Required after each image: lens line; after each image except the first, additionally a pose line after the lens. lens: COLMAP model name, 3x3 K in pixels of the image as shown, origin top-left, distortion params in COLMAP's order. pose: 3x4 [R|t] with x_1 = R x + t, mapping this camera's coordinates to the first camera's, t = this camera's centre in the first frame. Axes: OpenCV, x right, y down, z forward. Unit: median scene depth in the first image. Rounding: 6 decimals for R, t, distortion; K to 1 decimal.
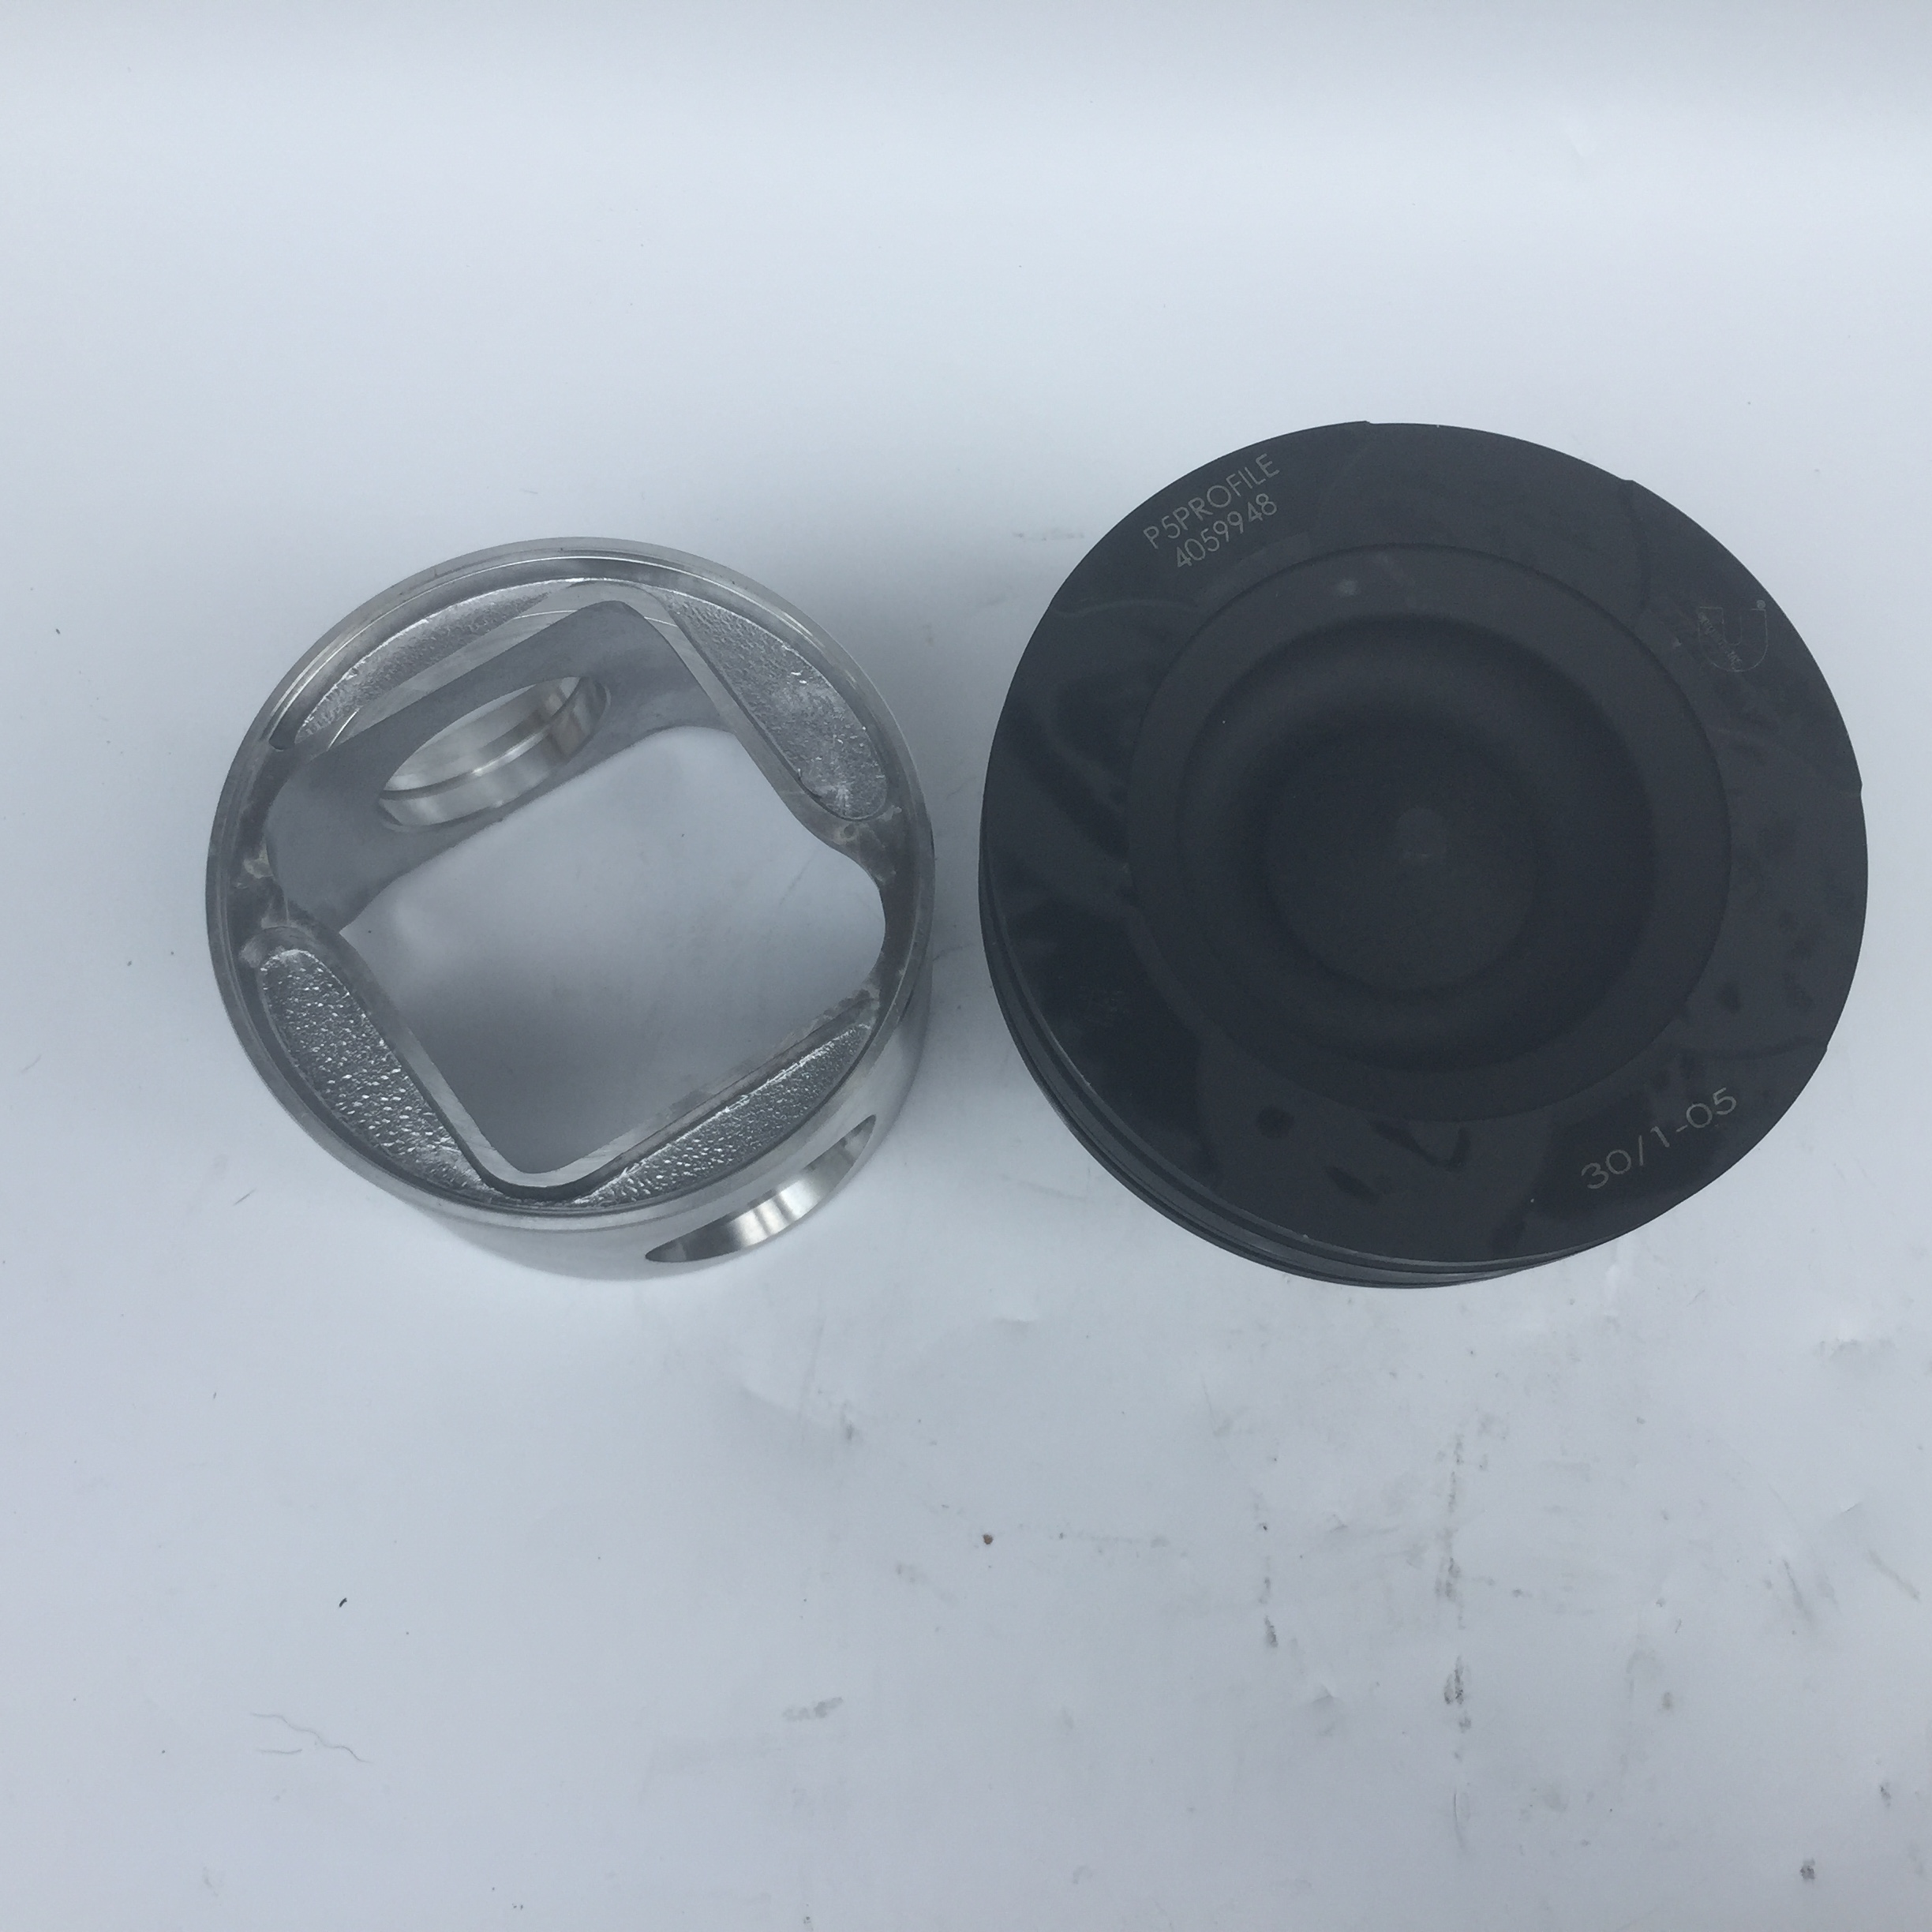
lens RADIAL K [[2076.4, 0, 1012.0], [0, 2076.4, 925.5], [0, 0, 1]] dist [-0.000742, 0.124234]
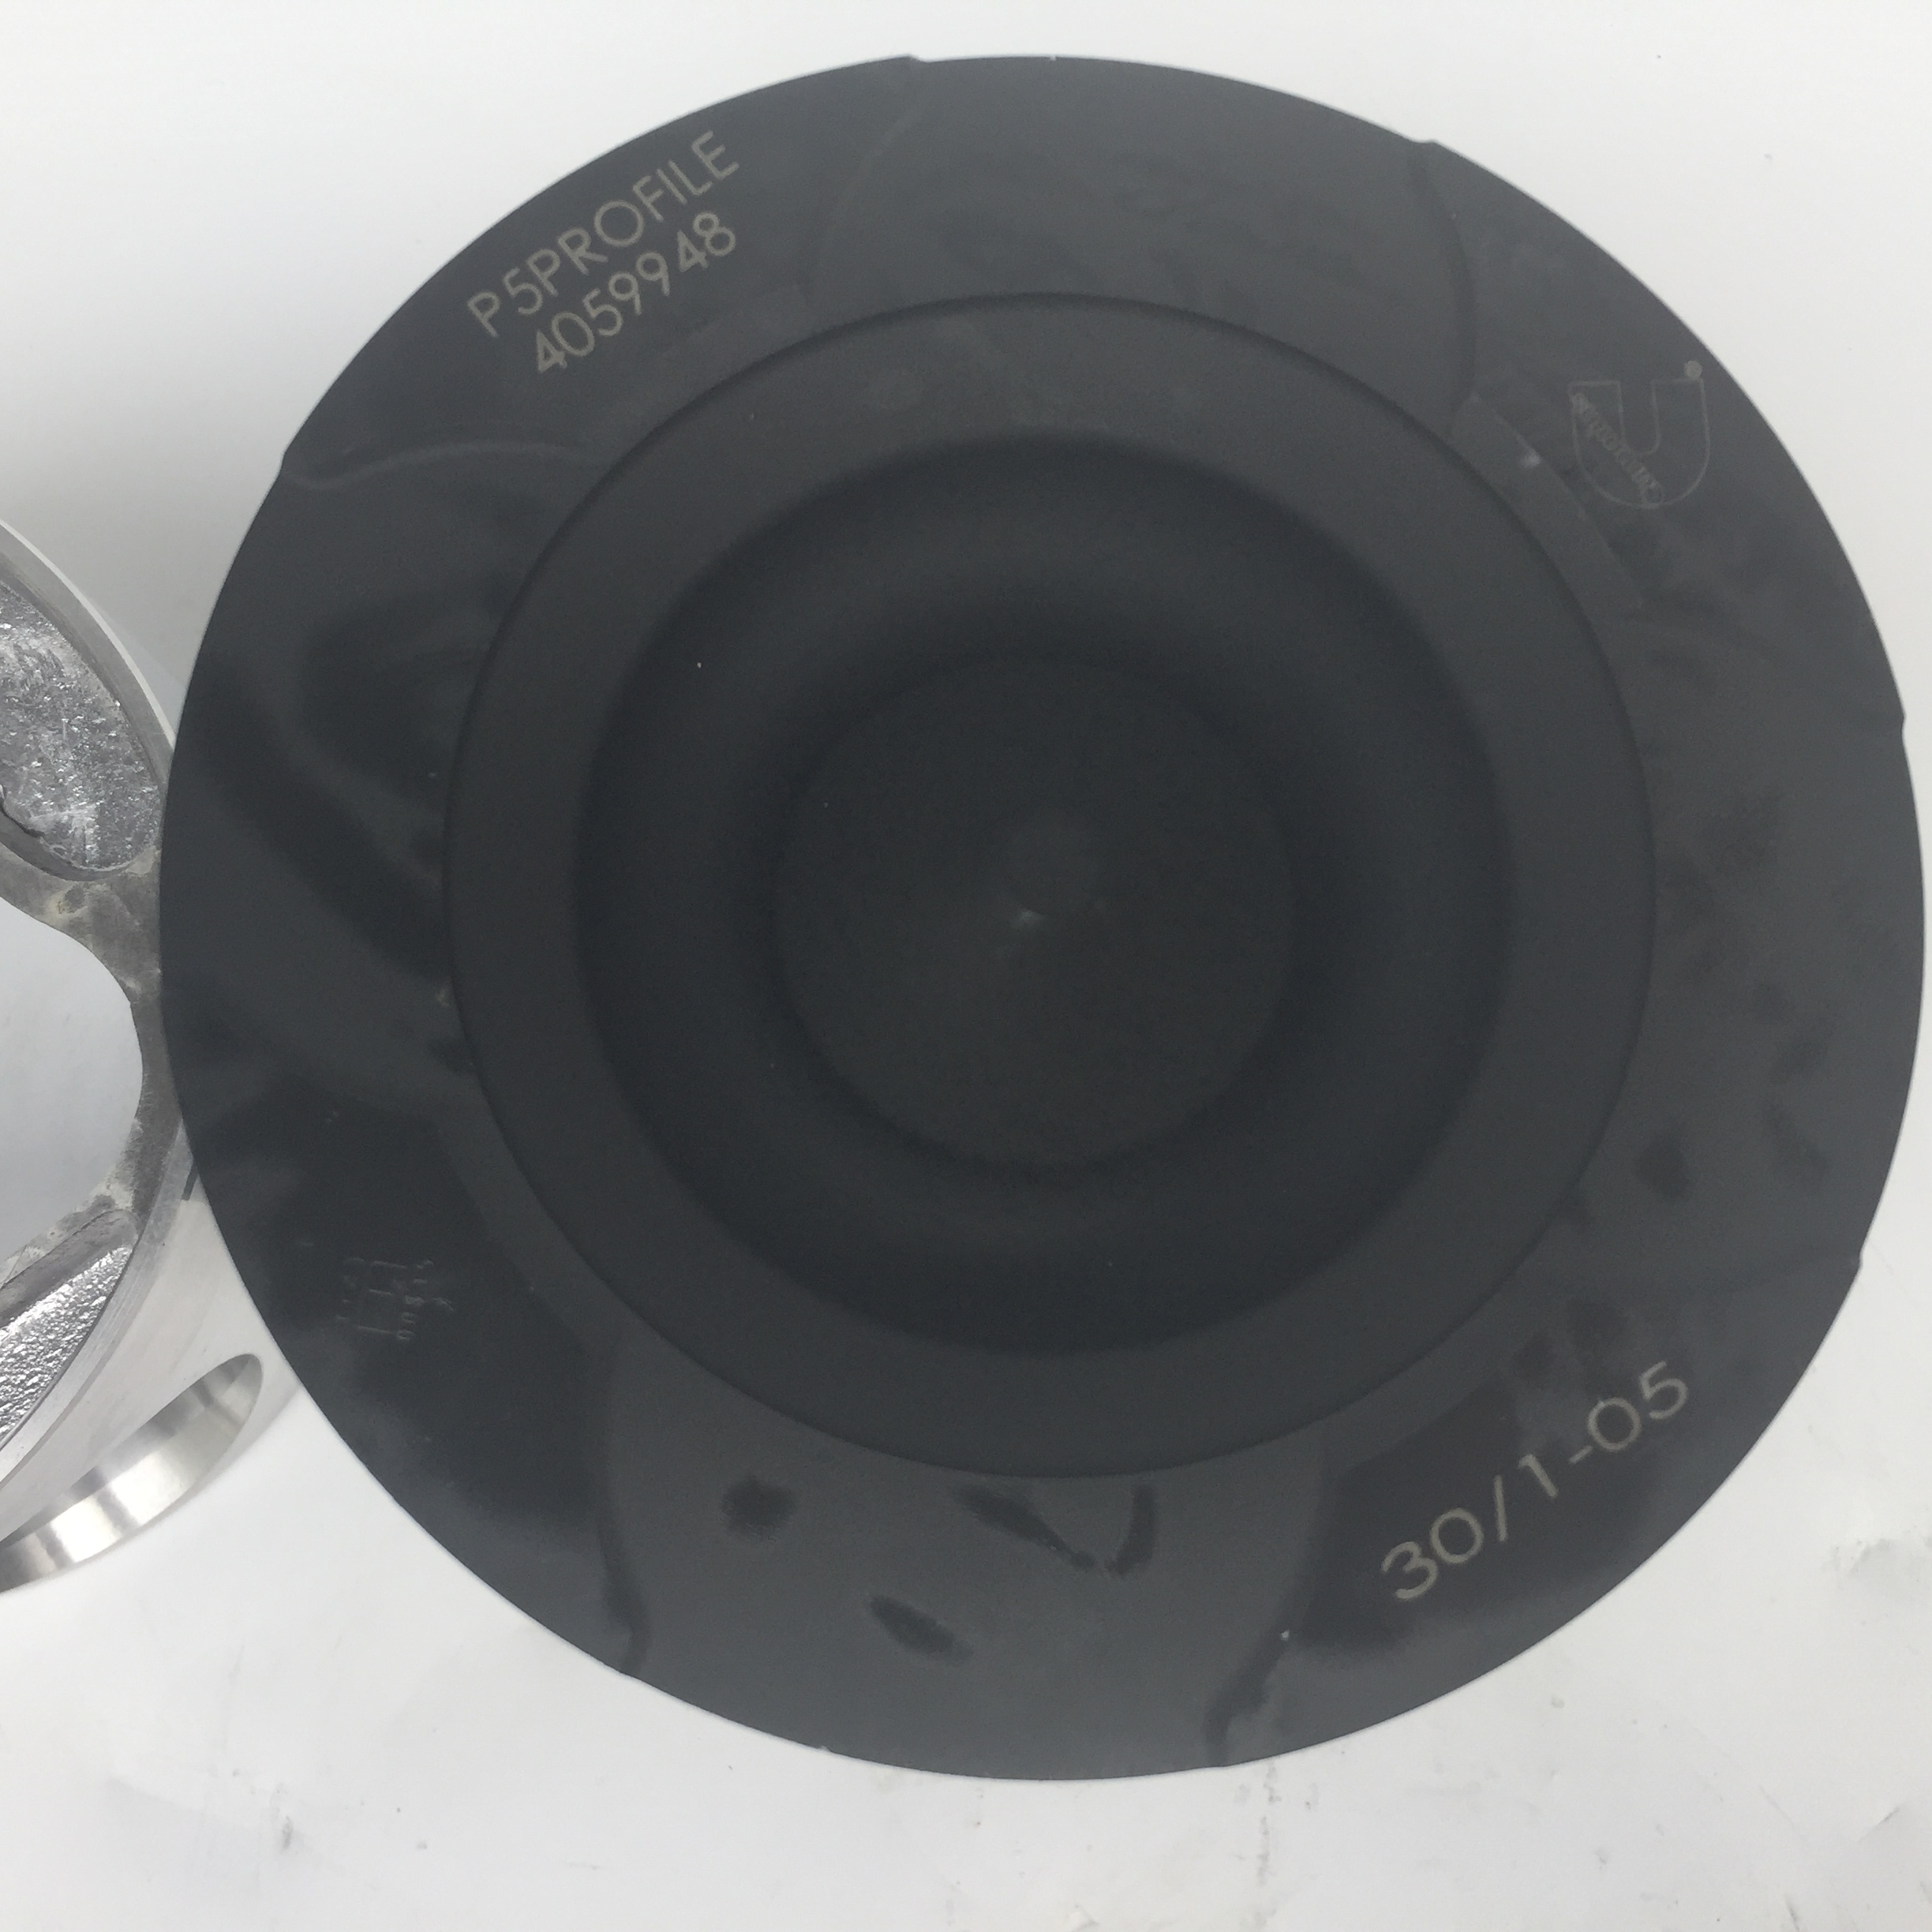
lens RADIAL K [[2208.2, 0, 966.0], [0, 2208.2, 966.0], [0, 0, 1]] dist [0.021112, 0.002872]
pose [[0.997214, -0.072052, 0.019317, 0.148747], [0.070195, 0.994001, 0.083870, -0.062054], [-0.025244, -0.082280, 0.996289, 0.416295]]
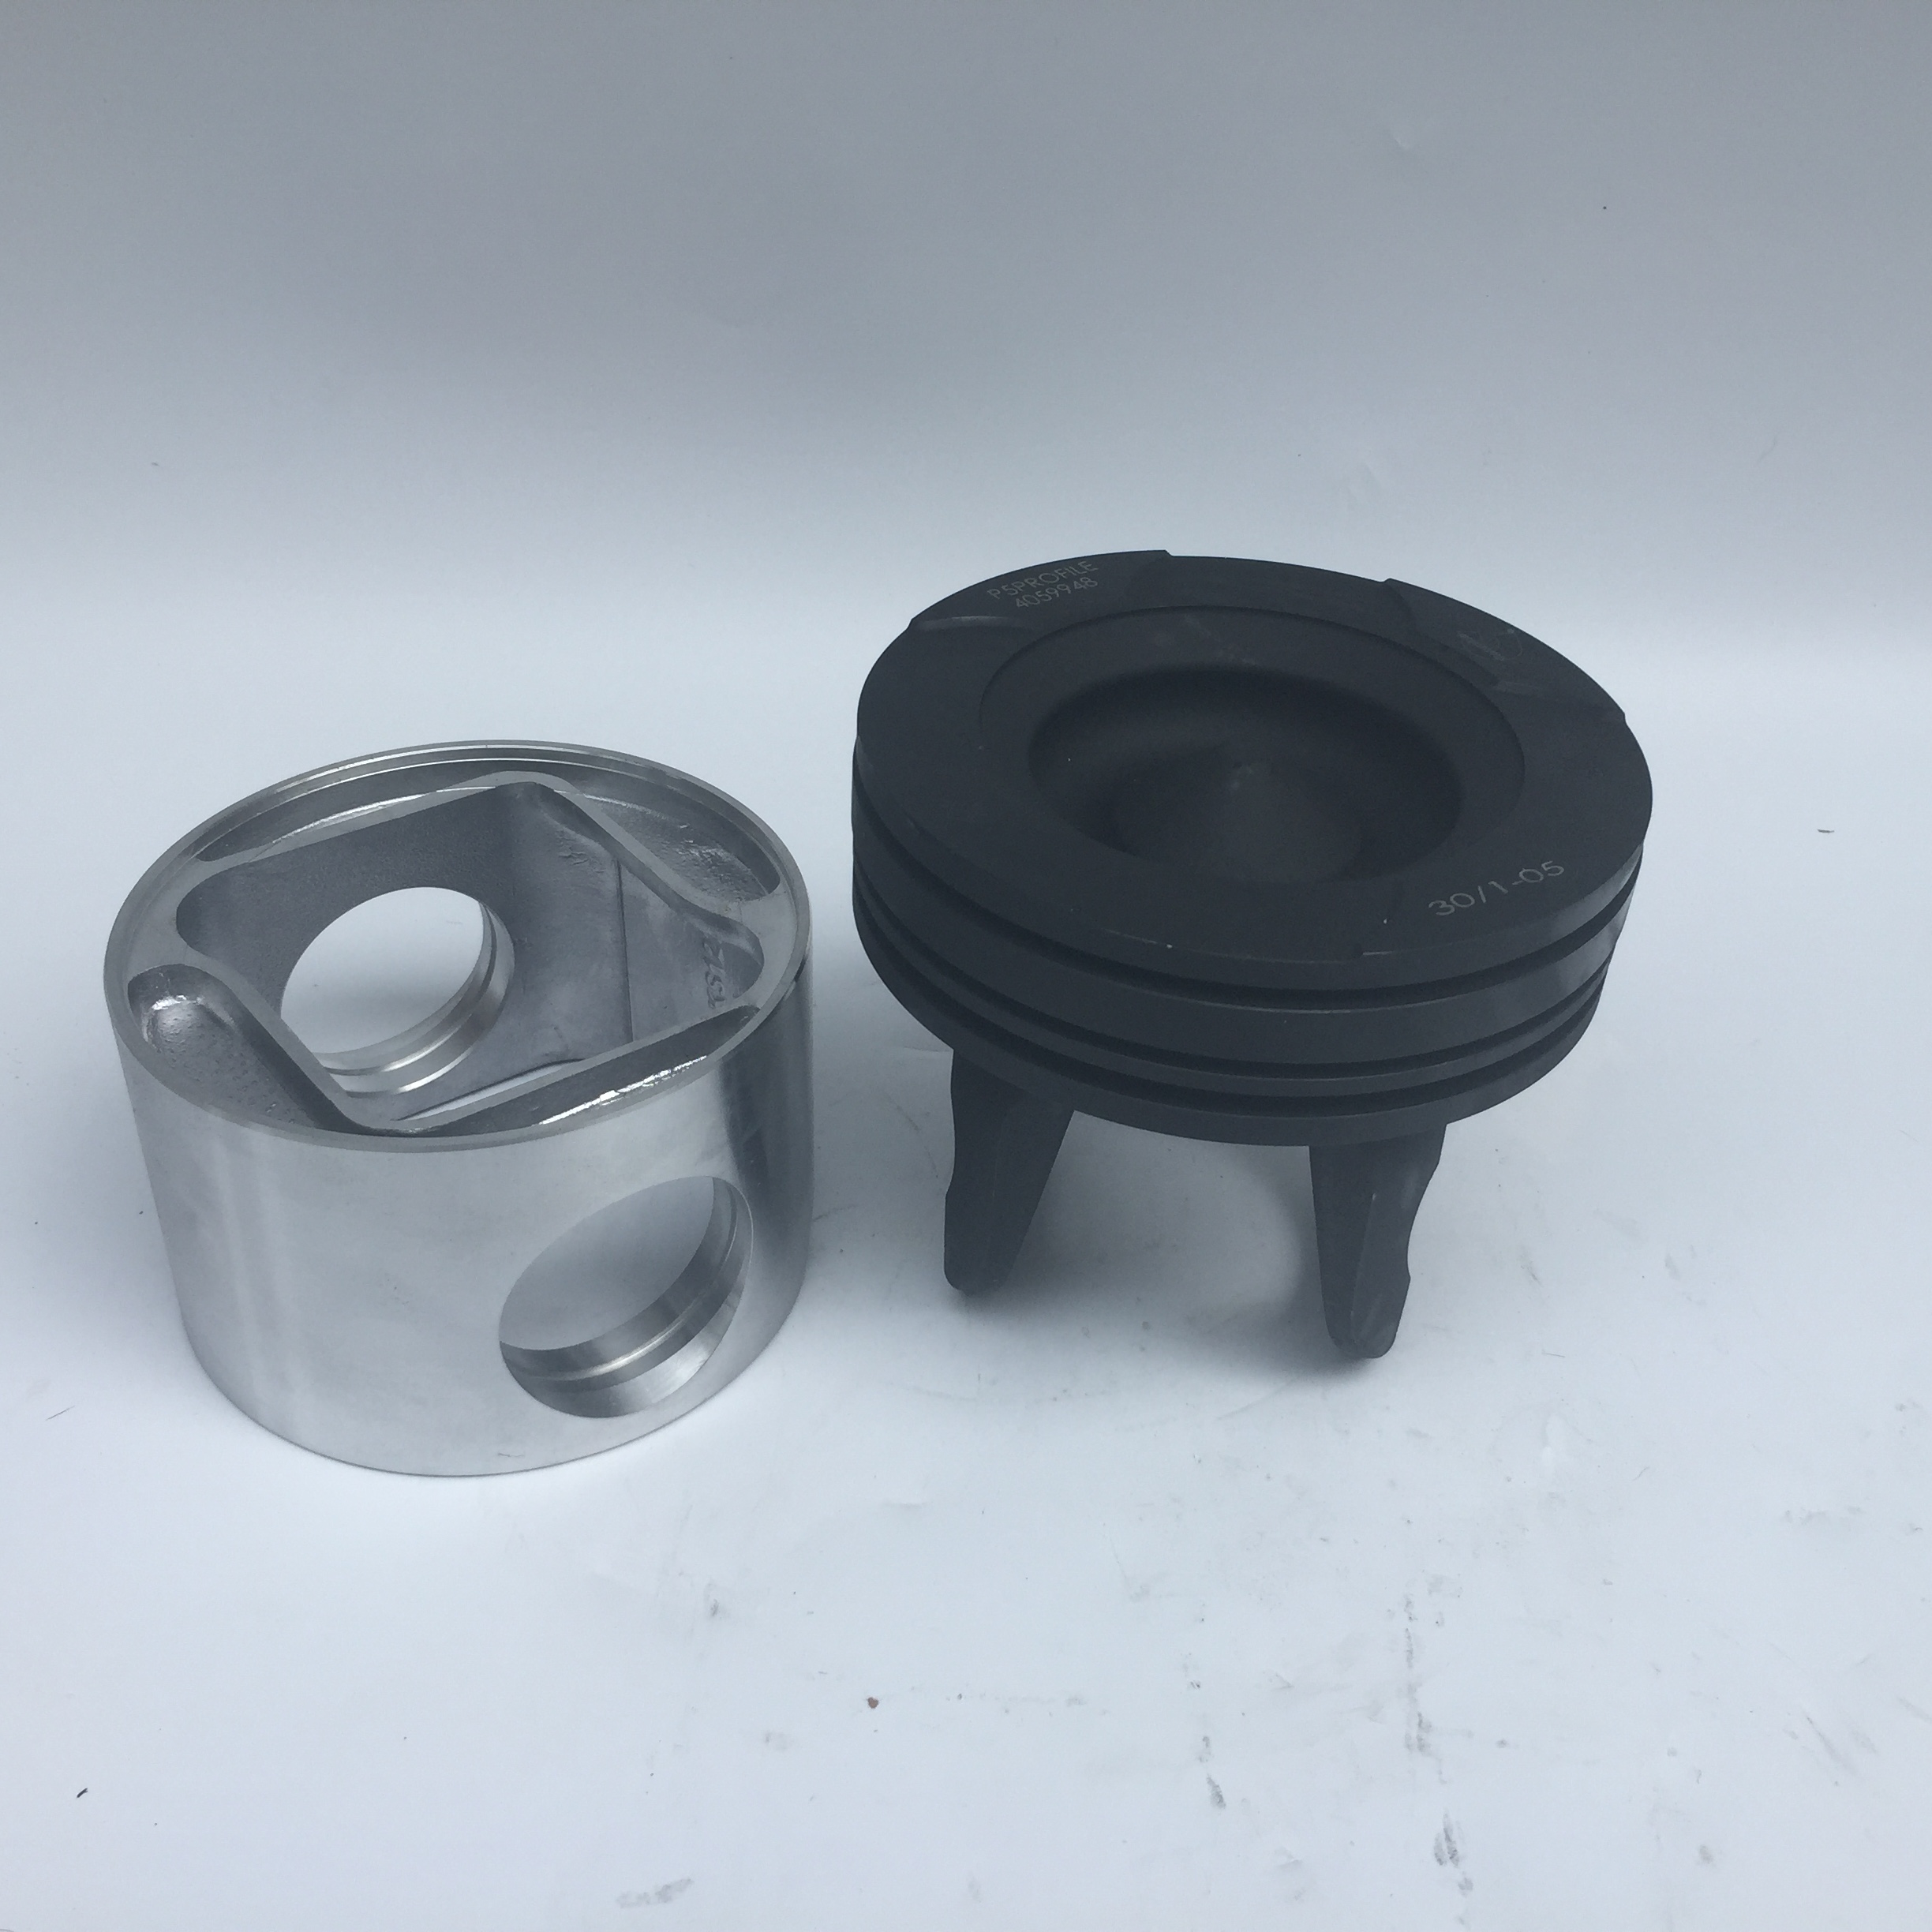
lens RADIAL K [[2037.6, 0, 996.6], [0, 2037.6, 966.0], [0, 0, 1]] dist [0.024913, 0.032370]
pose [[0.998651, -0.024907, 0.045570, 0.009230], [0.047041, 0.805607, -0.590579, 0.622929], [-0.022001, 0.591926, 0.805692, 0.169169]]
